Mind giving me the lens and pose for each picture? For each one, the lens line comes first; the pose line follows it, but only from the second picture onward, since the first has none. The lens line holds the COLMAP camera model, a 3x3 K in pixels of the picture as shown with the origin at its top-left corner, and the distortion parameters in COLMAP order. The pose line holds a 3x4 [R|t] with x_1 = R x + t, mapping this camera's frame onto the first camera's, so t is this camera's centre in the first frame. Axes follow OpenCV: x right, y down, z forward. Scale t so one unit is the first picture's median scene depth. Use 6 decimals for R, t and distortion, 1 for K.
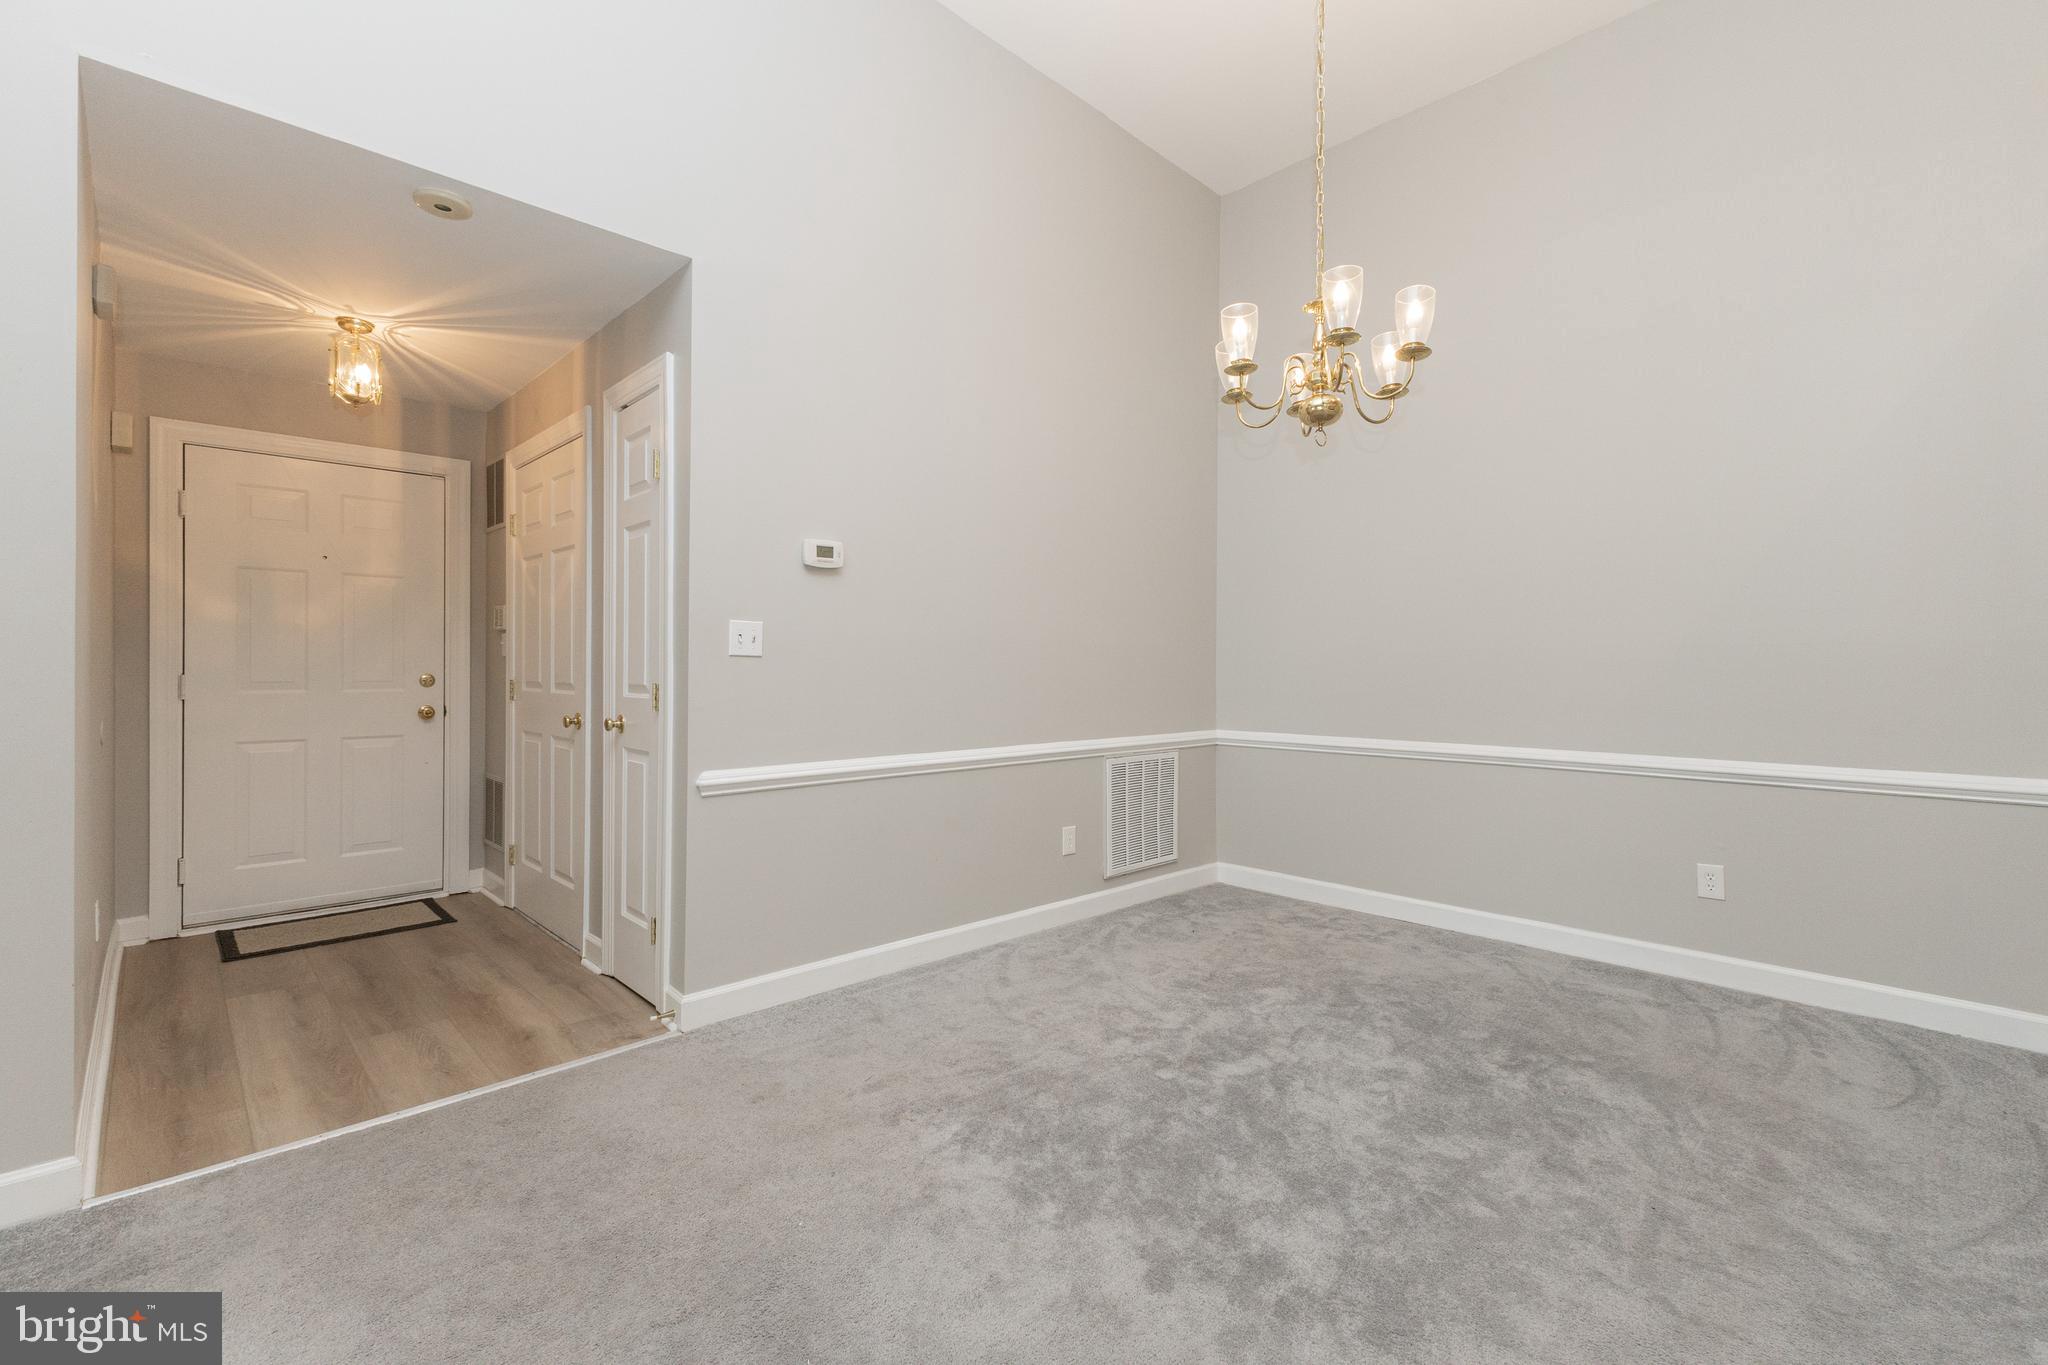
lens RADIAL K [[886.6, 0, 1032.5], [0, 886.6, 669.8], [0, 0, 1]] dist [0.006527, -0.000367]
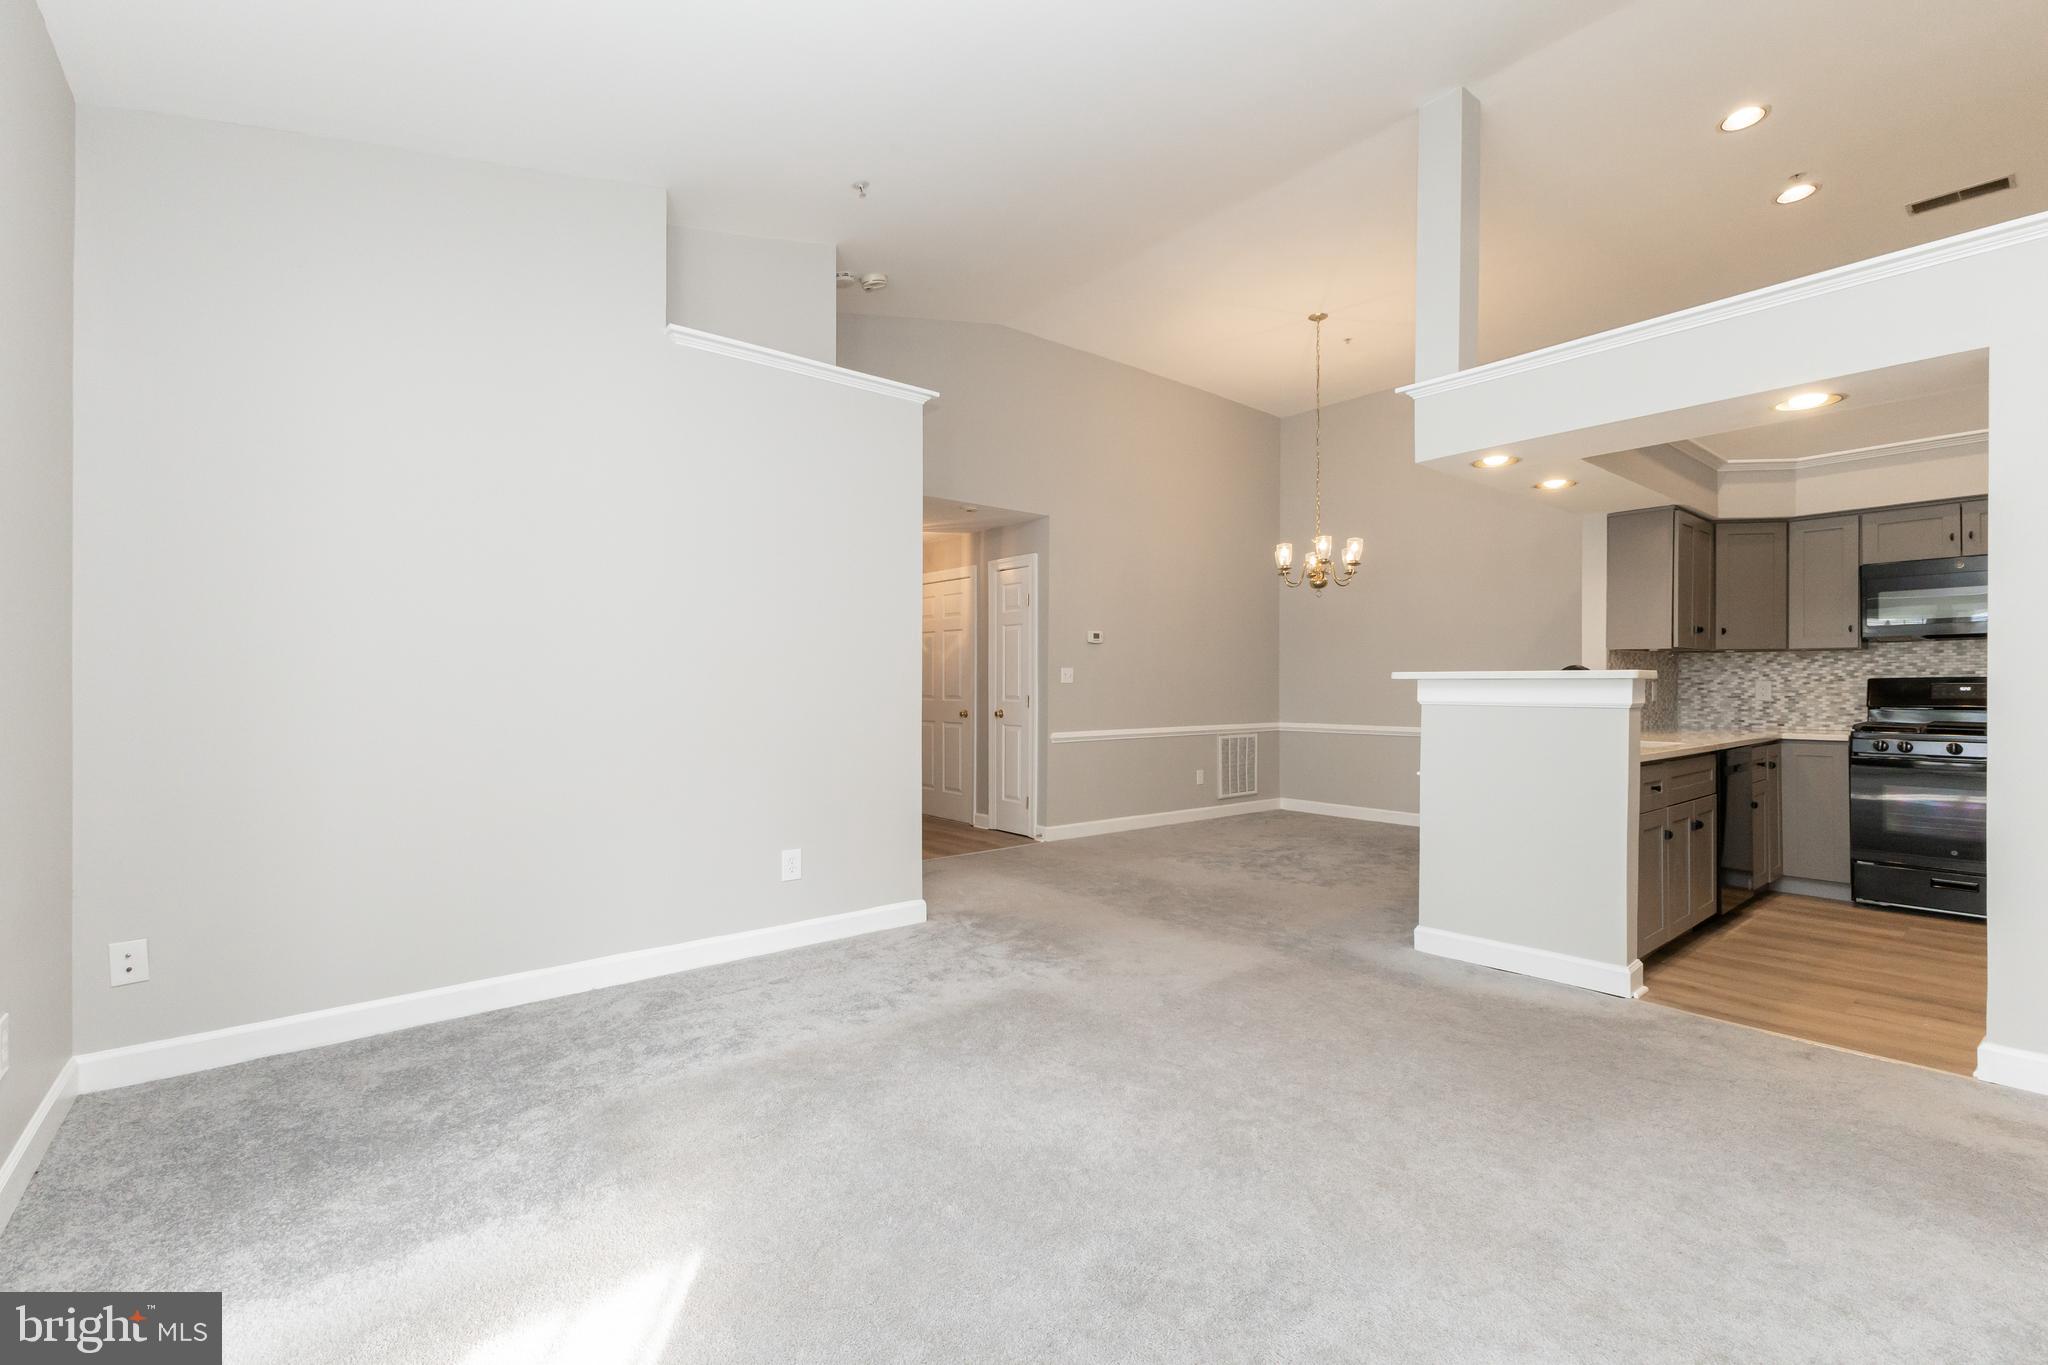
lens RADIAL K [[886.6, 0, 1021.0], [0, 886.6, 681.8], [0, 0, 1]] dist [0.006527, -0.000367]
pose [[0.996166, -0.003880, -0.087394, -0.188495], [0.003520, 0.999985, -0.004276, -0.007970], [0.087409, 0.003952, 0.996165, -1.012537]]
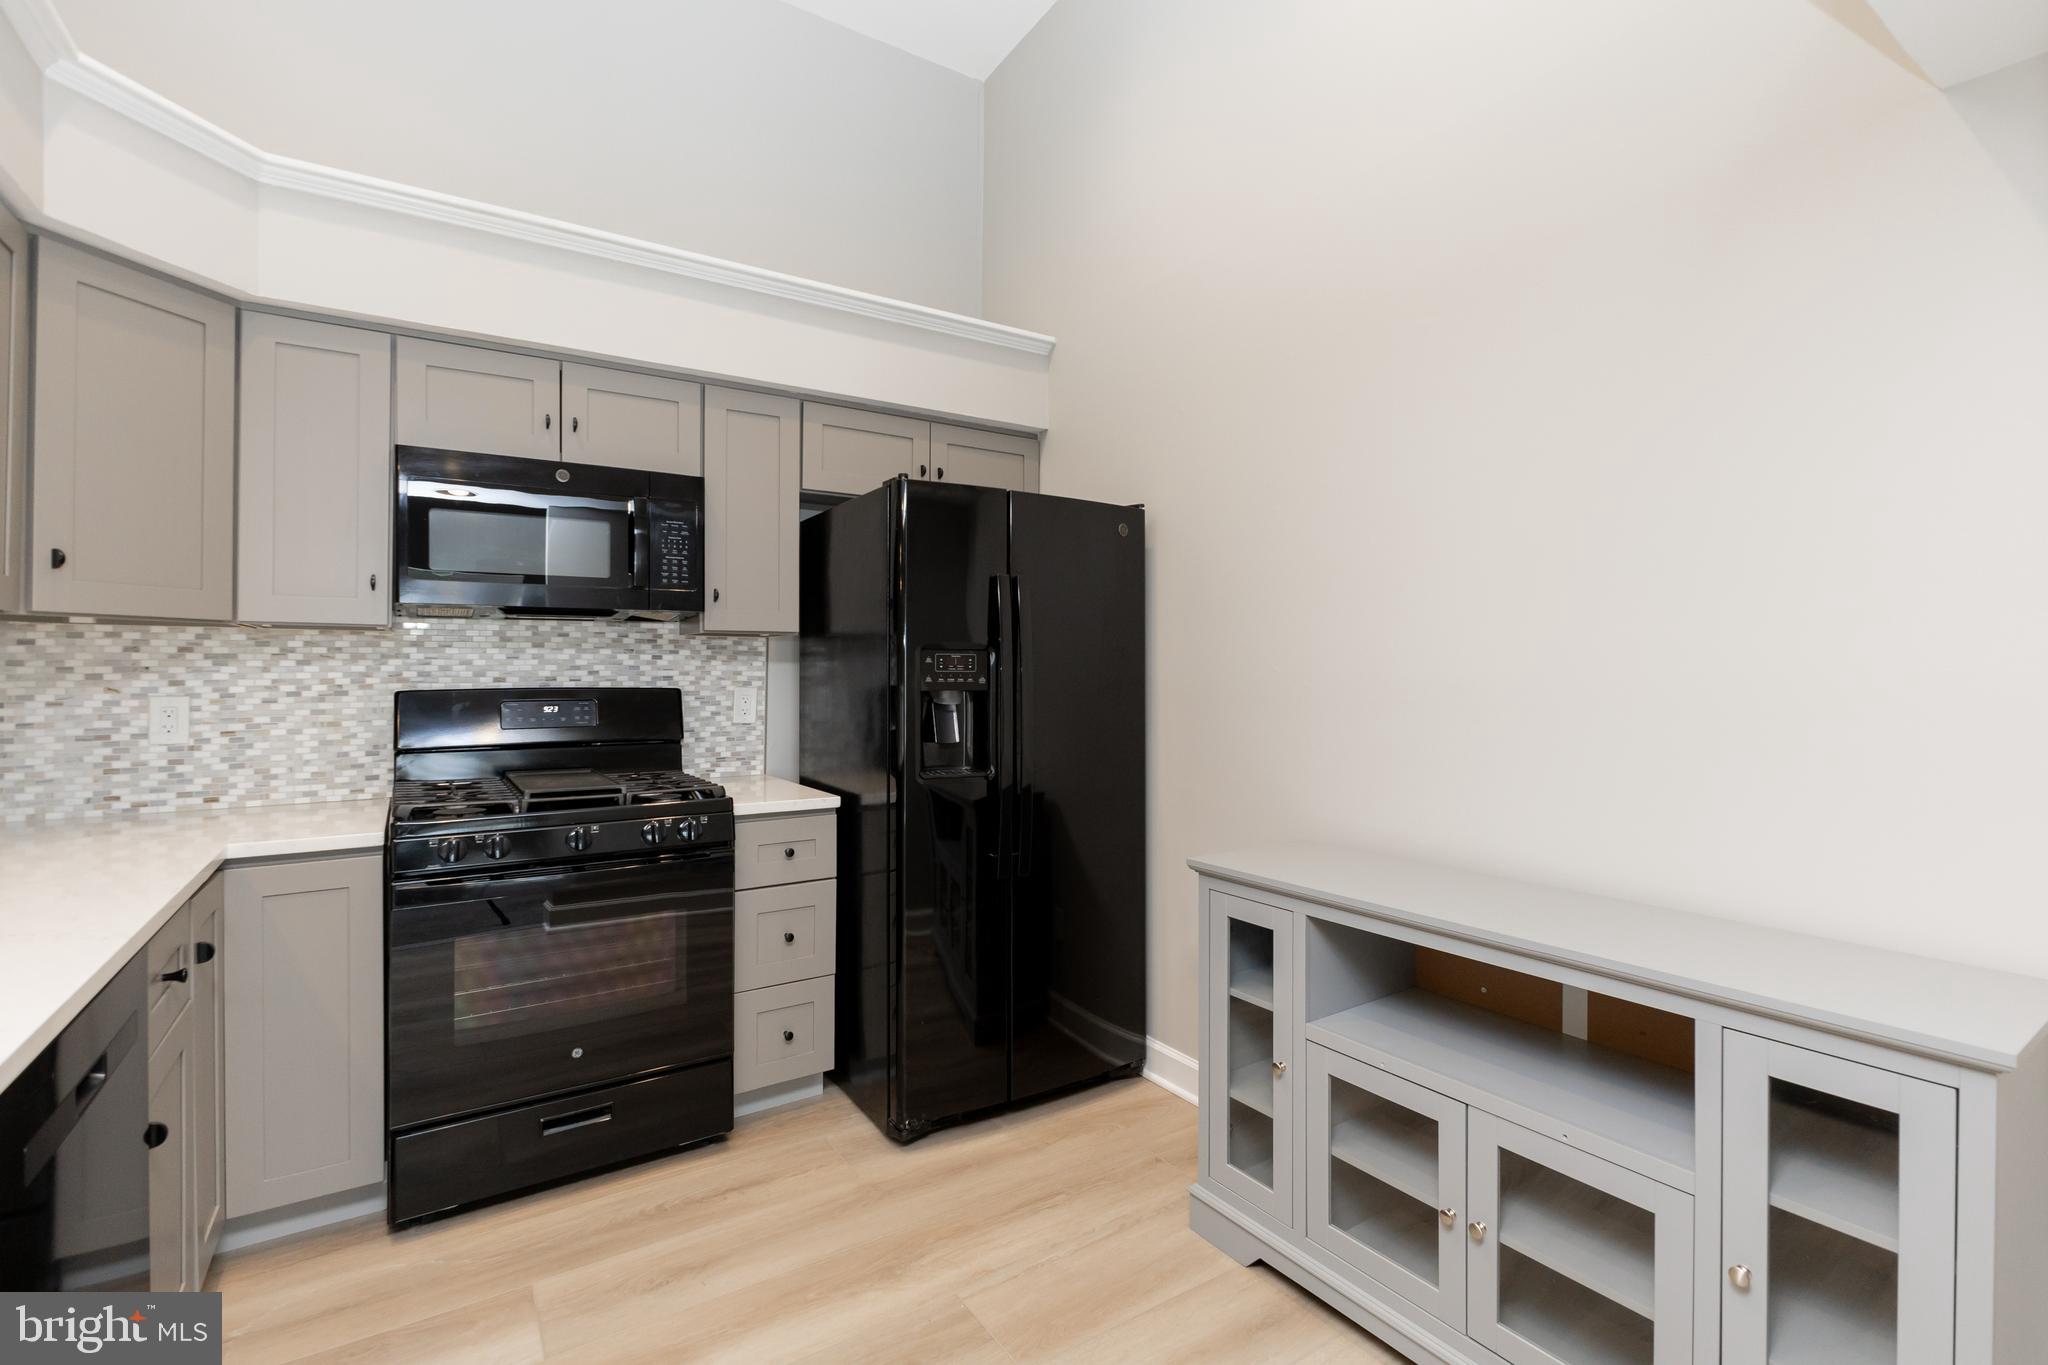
lens RADIAL K [[927.9, 0, 1023.1], [0, 927.9, 668.4], [0, 0, 1]] dist [-0.002051, -0.002079]
pose [[0.199920, -0.000566, 0.979812, 0.411527], [-0.002463, 0.999996, 0.001081, -0.033067], [-0.979809, -0.002629, 0.199918, -0.123974]]
